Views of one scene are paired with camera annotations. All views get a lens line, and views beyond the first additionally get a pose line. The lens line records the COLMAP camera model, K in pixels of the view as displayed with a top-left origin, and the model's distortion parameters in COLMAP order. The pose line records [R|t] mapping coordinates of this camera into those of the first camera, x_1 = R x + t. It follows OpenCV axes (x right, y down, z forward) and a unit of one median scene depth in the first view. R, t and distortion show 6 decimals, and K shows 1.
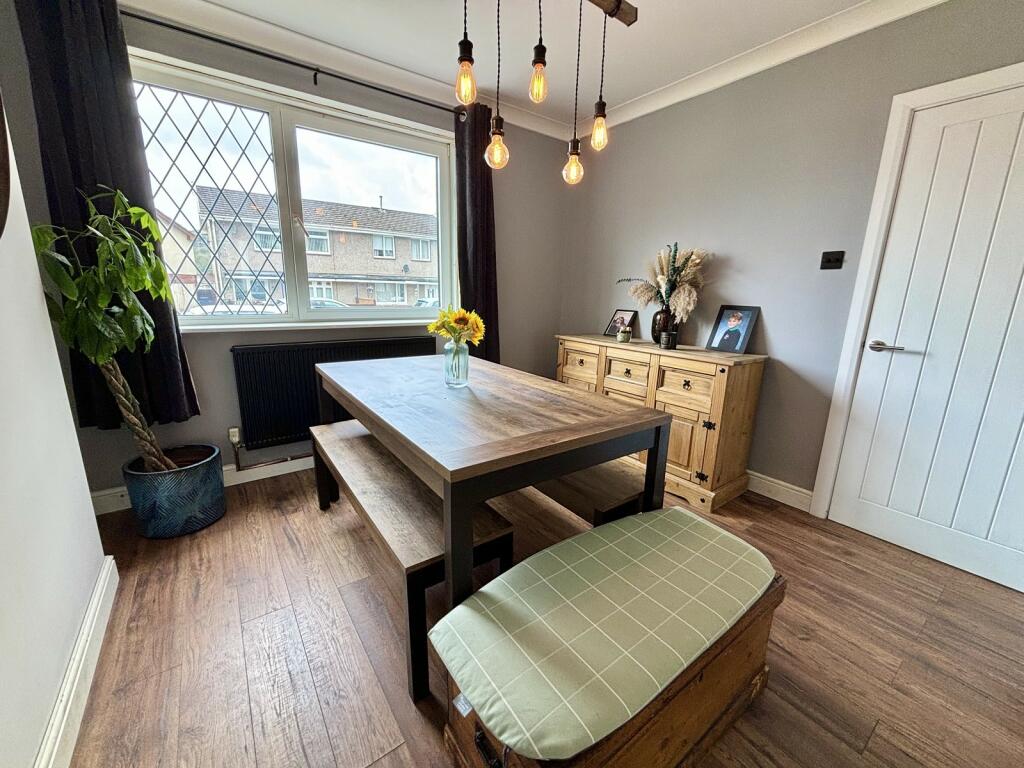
lens RADIAL K [[412.7, 0, 506.8], [0, 412.7, 384.3], [0, 0, 1]] dist [0.001481, -0.000048]
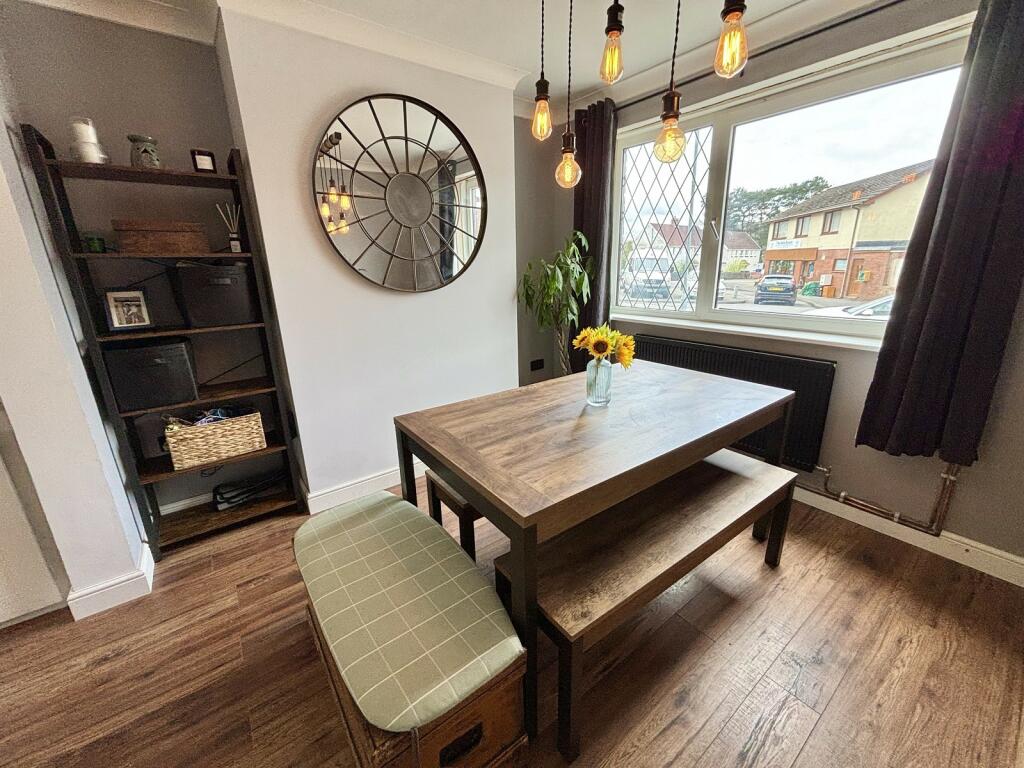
lens RADIAL K [[412.7, 0, 512.0], [0, 412.7, 385.4], [0, 0, 1]] dist [0.001481, -0.000048]
pose [[0.024405, 0.266854, -0.963428, 0.629021], [-0.205958, 0.944383, 0.256362, -0.193088], [0.978256, 0.192169, 0.078009, 0.549494]]
